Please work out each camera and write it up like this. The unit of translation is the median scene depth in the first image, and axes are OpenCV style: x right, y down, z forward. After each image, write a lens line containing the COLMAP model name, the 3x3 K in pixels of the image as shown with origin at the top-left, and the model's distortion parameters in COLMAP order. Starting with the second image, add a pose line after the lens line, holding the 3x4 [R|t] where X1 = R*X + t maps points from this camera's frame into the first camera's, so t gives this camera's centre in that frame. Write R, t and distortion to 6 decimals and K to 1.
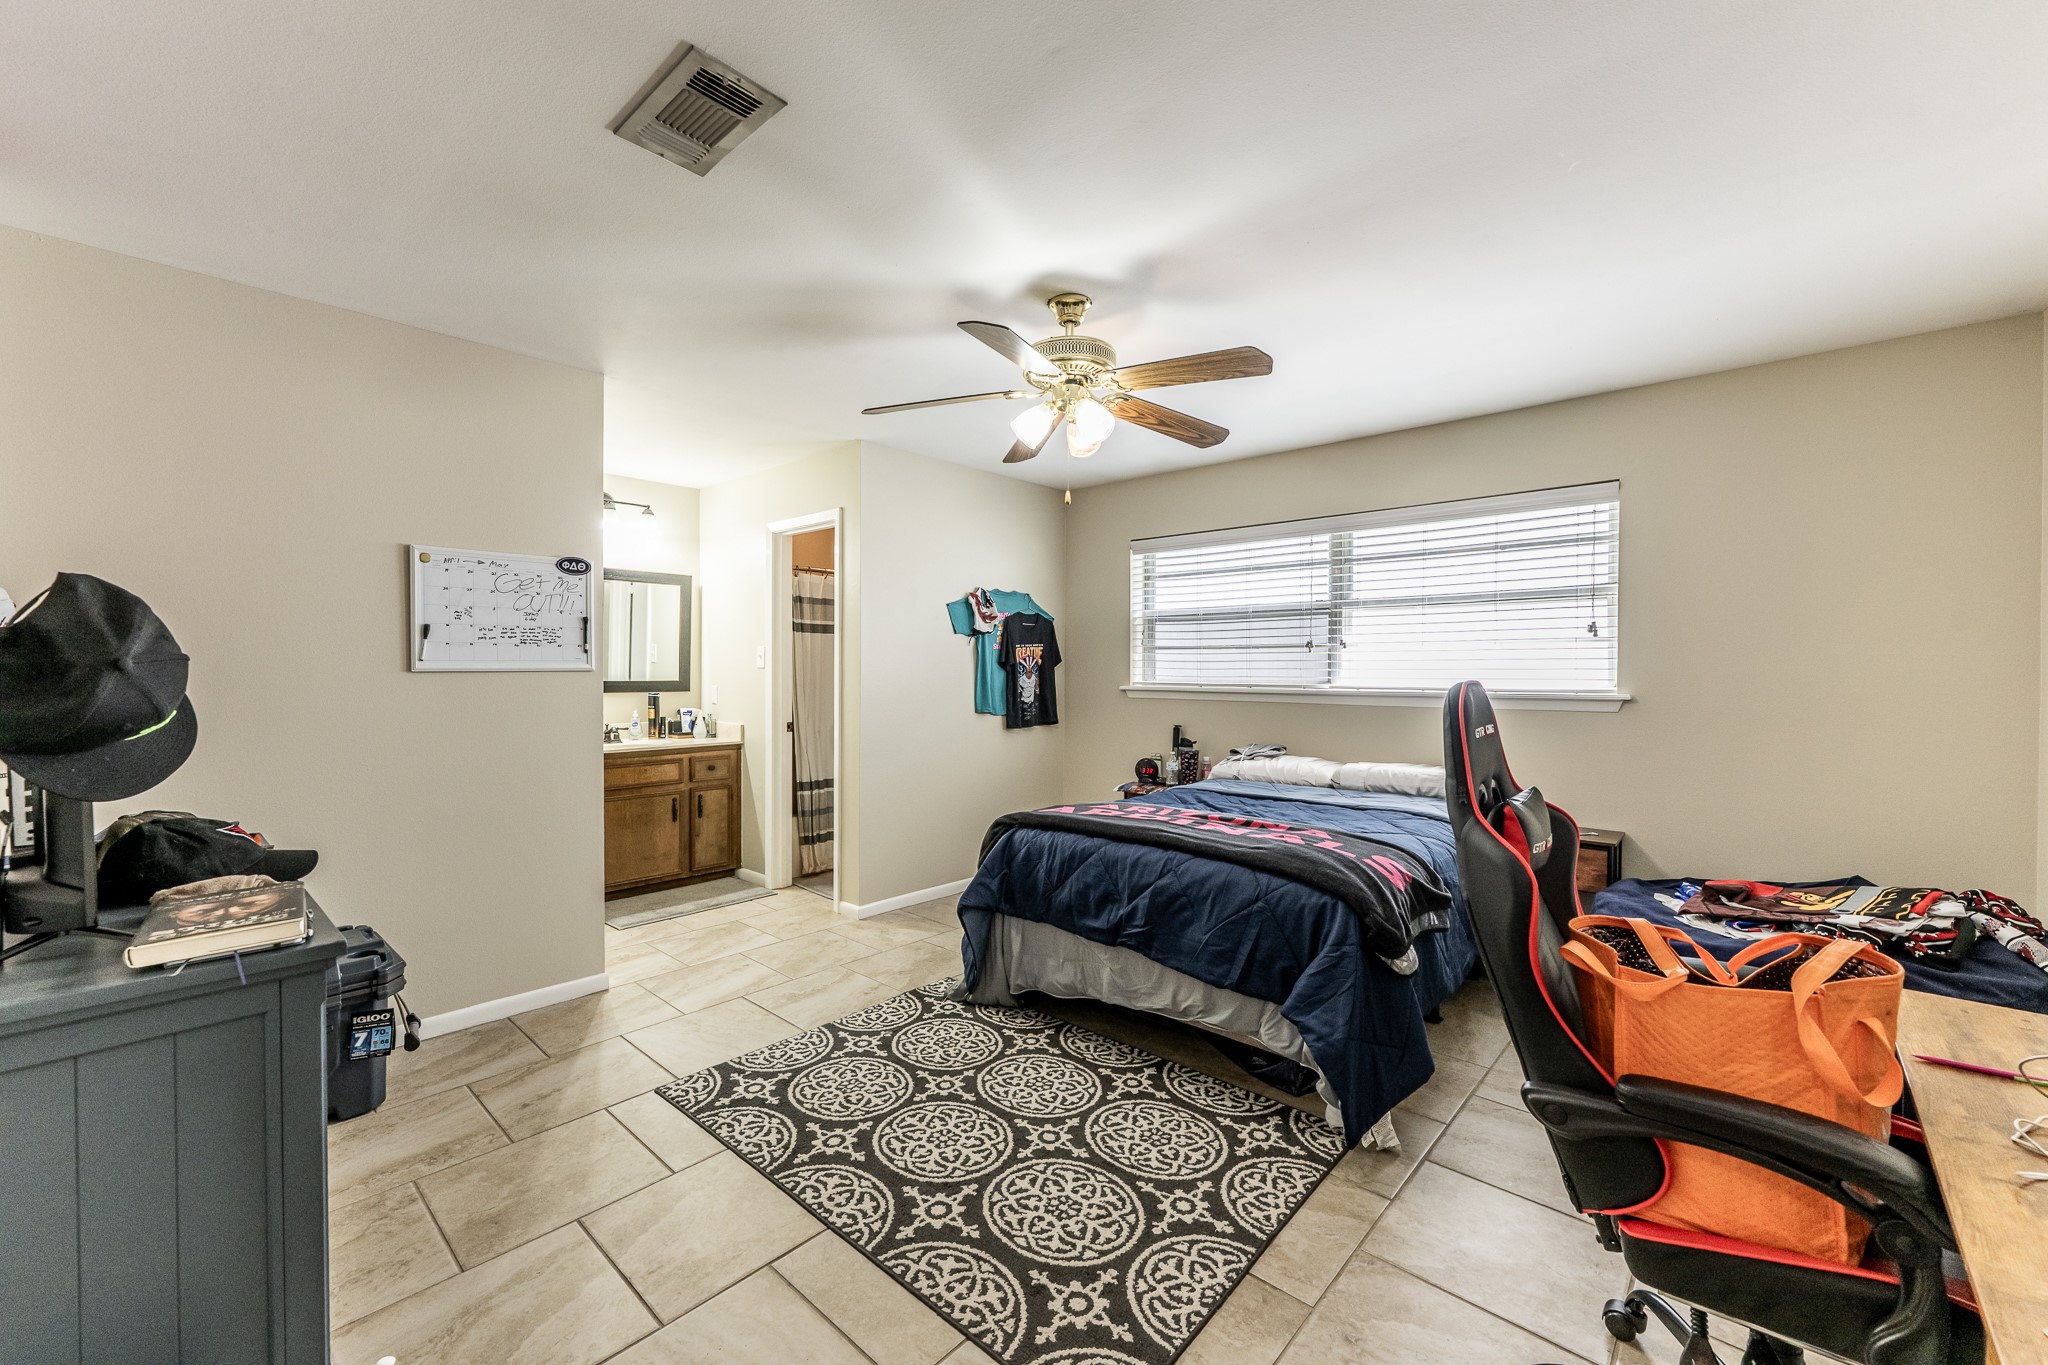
lens RADIAL K [[831.3, 0, 1025.3], [0, 831.3, 671.4], [0, 0, 1]] dist [-0.000919, 0.000374]
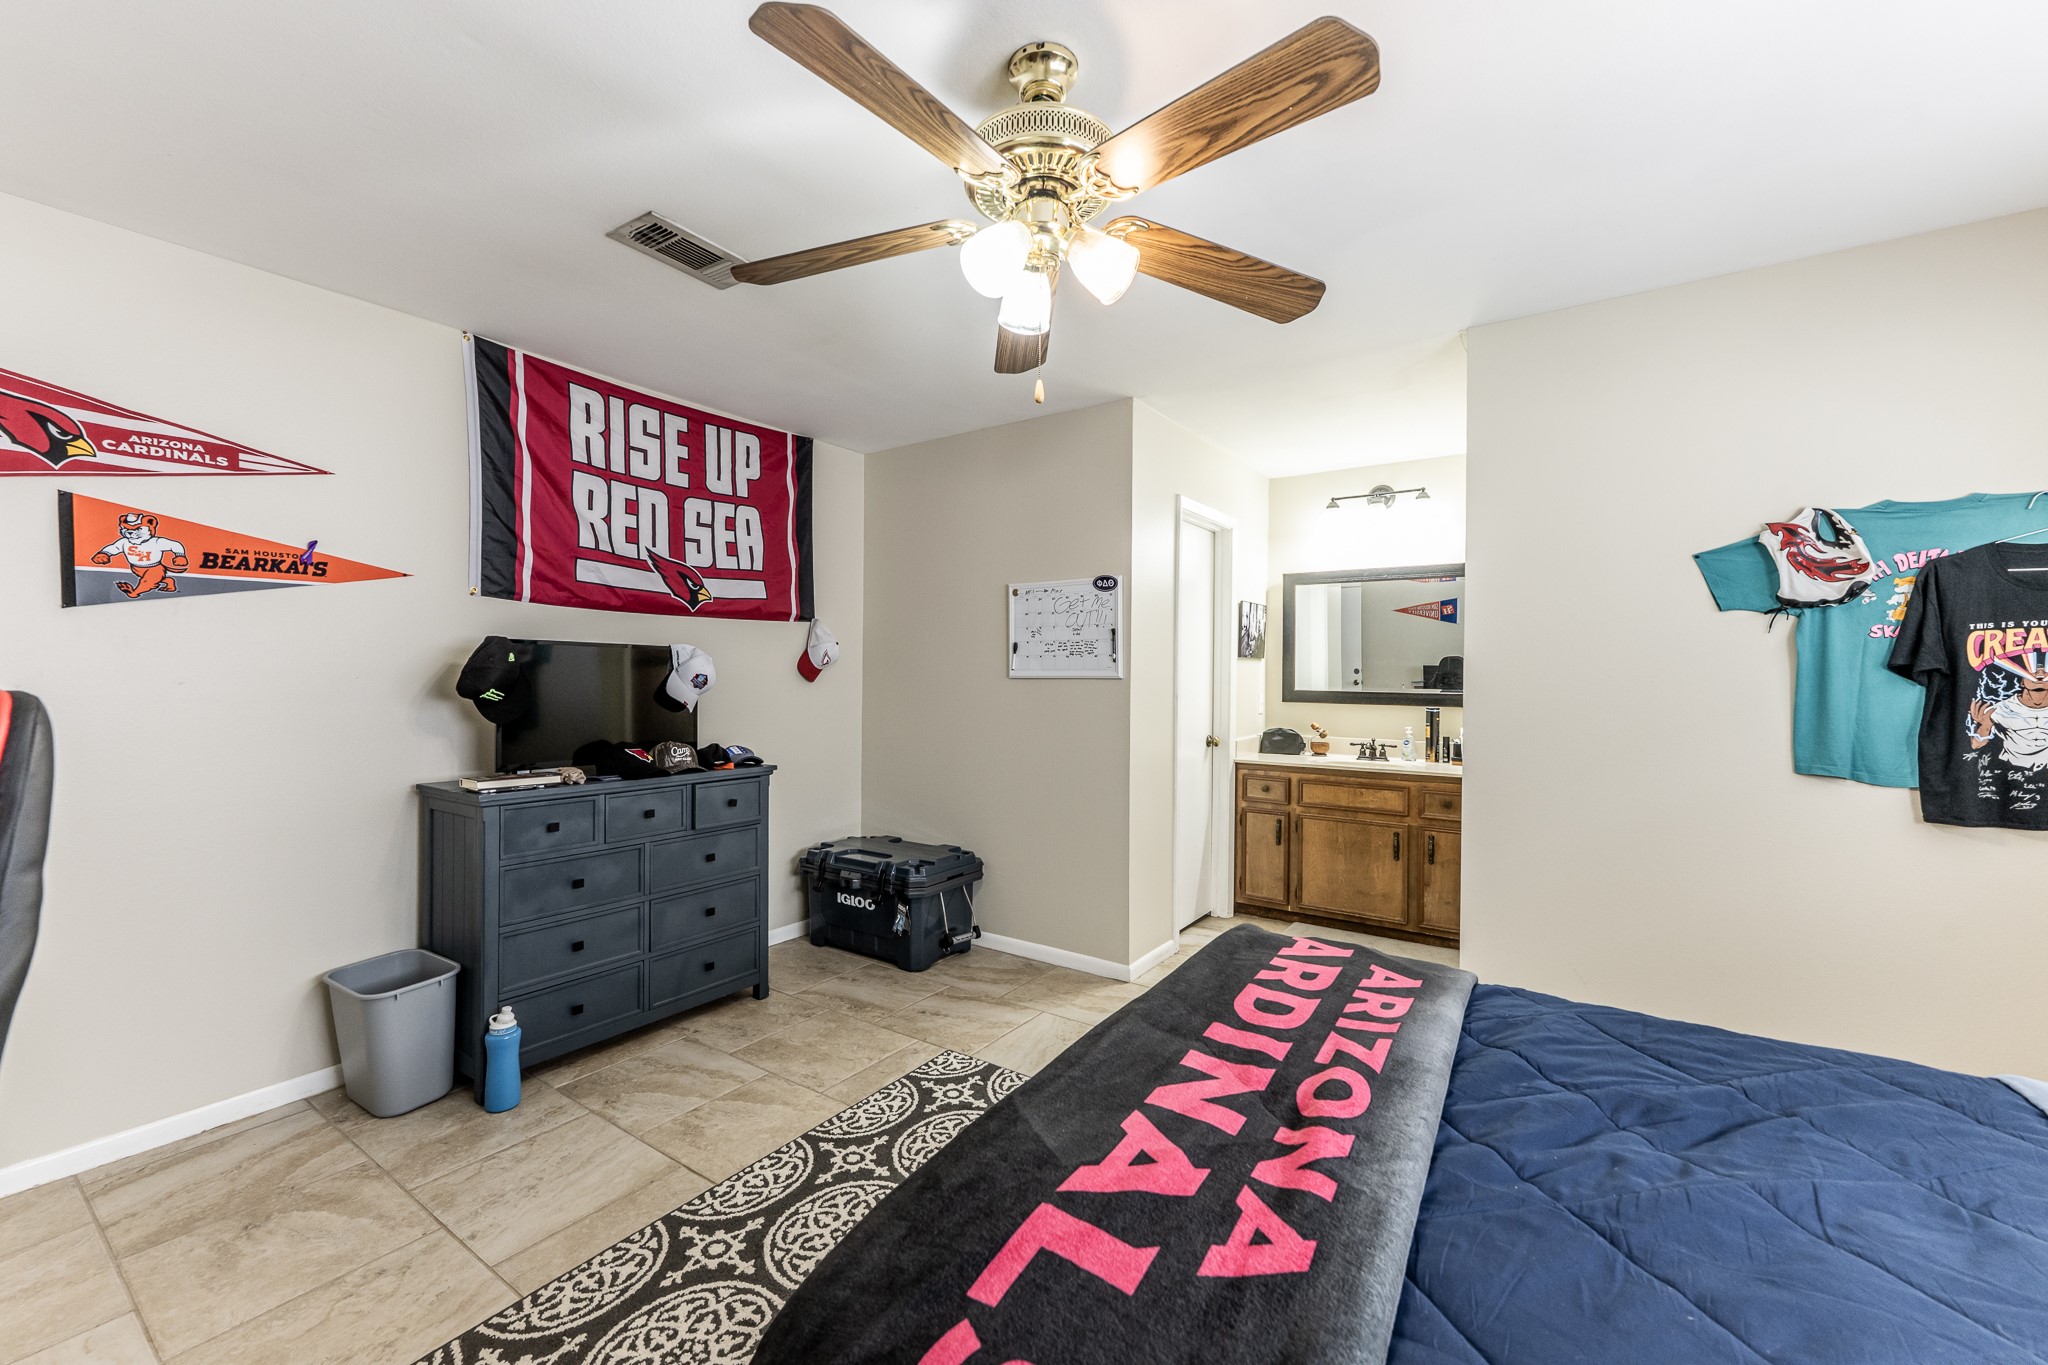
lens RADIAL K [[831.3, 0, 1016.9], [0, 831.3, 677.3], [0, 0, 1]] dist [-0.000919, 0.000374]
pose [[0.119478, 0.001253, -0.992836, 0.511361], [-0.010505, 0.999945, -0.000003, -0.000927], [0.992781, 0.010430, 0.119485, 0.717675]]
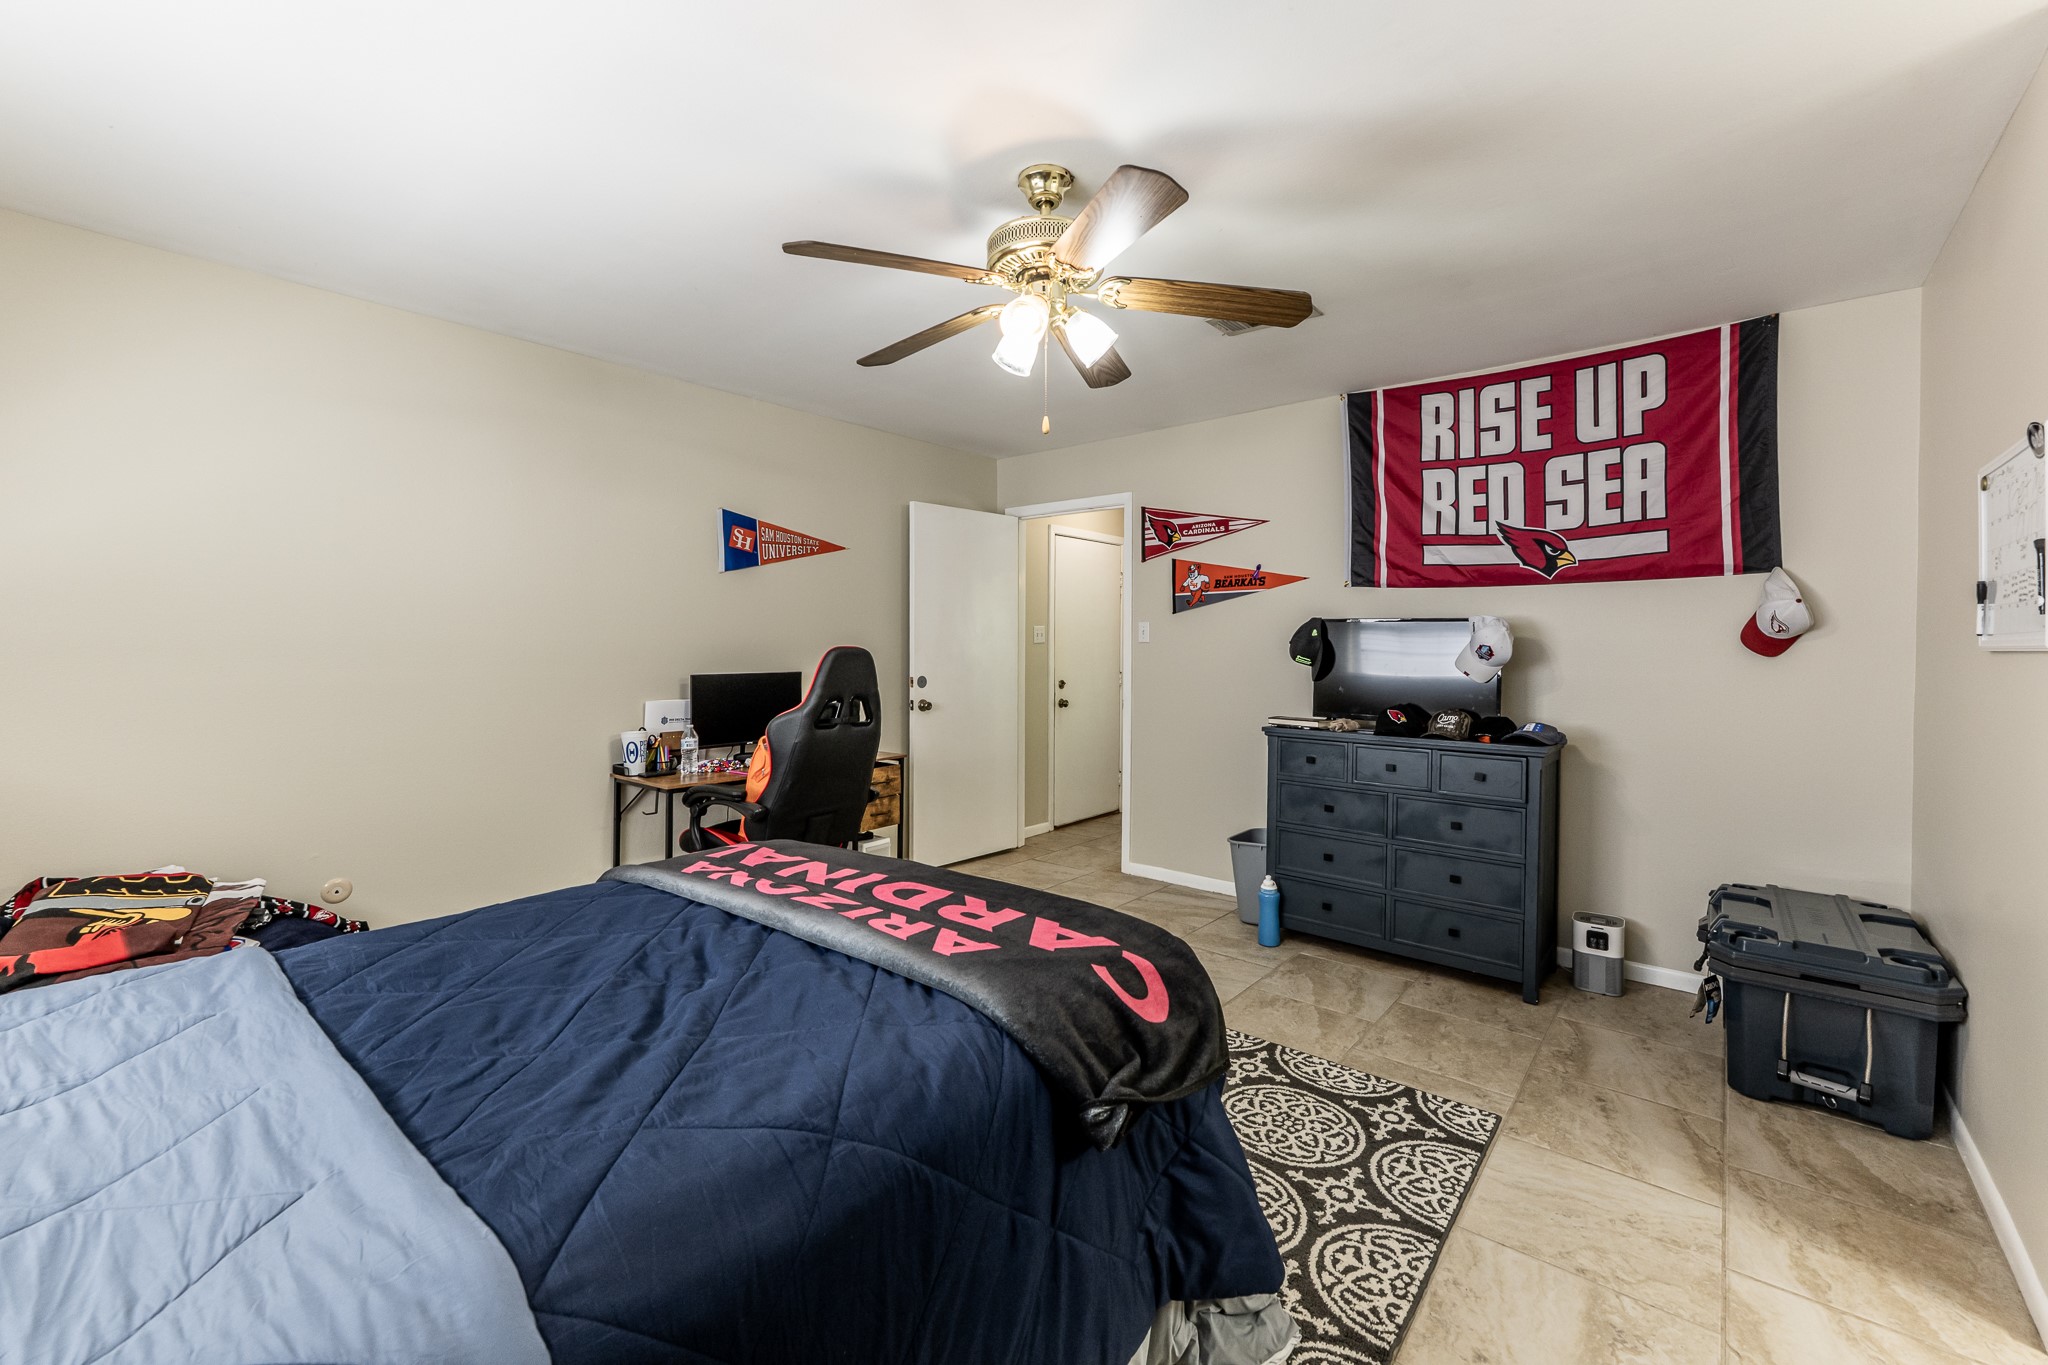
lens RADIAL K [[831.3, 0, 999.7], [0, 831.3, 633.8], [0, 0, 1]] dist [-0.000919, 0.000374]
pose [[-0.999948, -0.000453, -0.010146, 0.079379], [-0.000447, 1.000000, -0.000566, -0.013518], [0.010146, -0.000561, -0.999948, 1.425509]]
